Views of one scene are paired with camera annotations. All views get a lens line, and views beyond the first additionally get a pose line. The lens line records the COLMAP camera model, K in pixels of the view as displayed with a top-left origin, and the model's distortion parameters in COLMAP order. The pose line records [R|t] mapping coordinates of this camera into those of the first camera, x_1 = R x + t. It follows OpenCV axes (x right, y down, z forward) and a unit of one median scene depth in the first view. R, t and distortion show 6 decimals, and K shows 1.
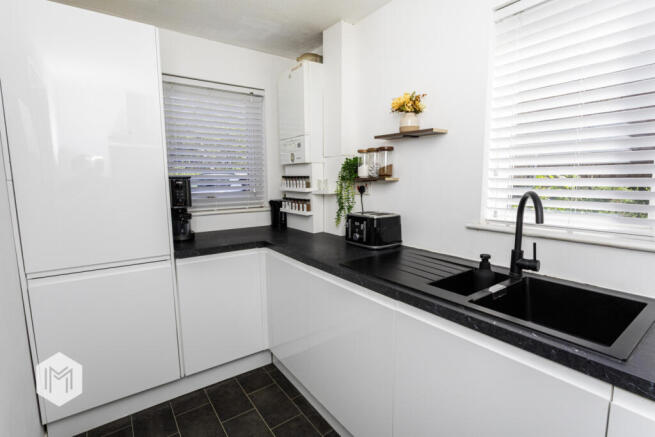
lens RADIAL K [[312.0, 0, 332.2], [0, 312.0, 216.0], [0, 0, 1]] dist [-0.008661, 0.002658]
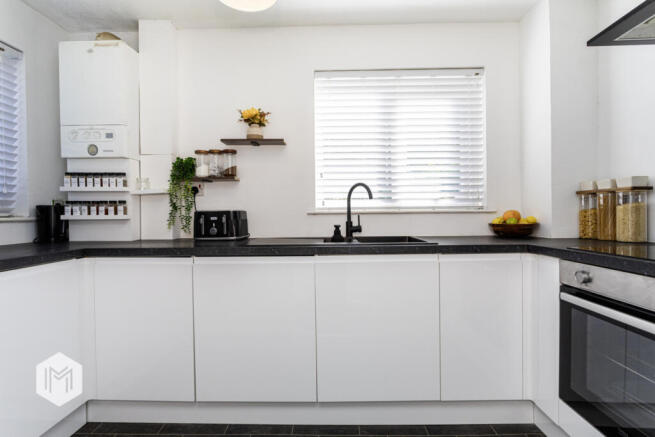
lens RADIAL K [[312.0, 0, 329.0], [0, 312.0, 218.7], [0, 0, 1]] dist [-0.008661, 0.002658]
pose [[0.610486, -0.010117, 0.791963, -0.456586], [0.097557, 0.993265, -0.062513, 0.115405], [-0.785996, 0.115424, 0.607361, 0.068793]]
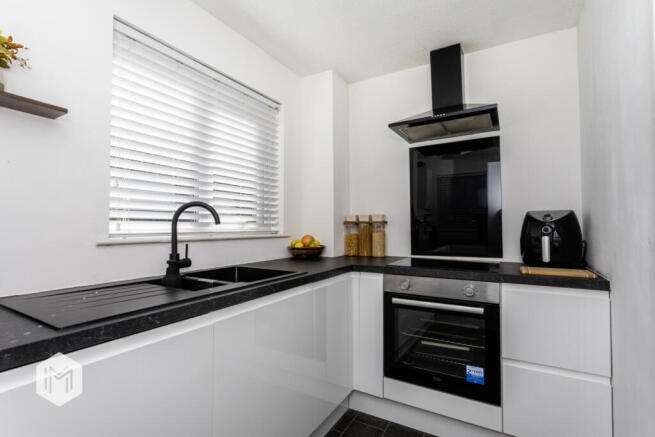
lens RADIAL K [[312.0, 0, 326.0], [0, 312.0, 220.6], [0, 0, 1]] dist [-0.008661, 0.002658]
pose [[-0.374341, 0.031610, 0.926752, -0.420241], [0.112830, 0.993546, 0.011687, 0.024966], [-0.920401, 0.108940, -0.375492, 0.567081]]
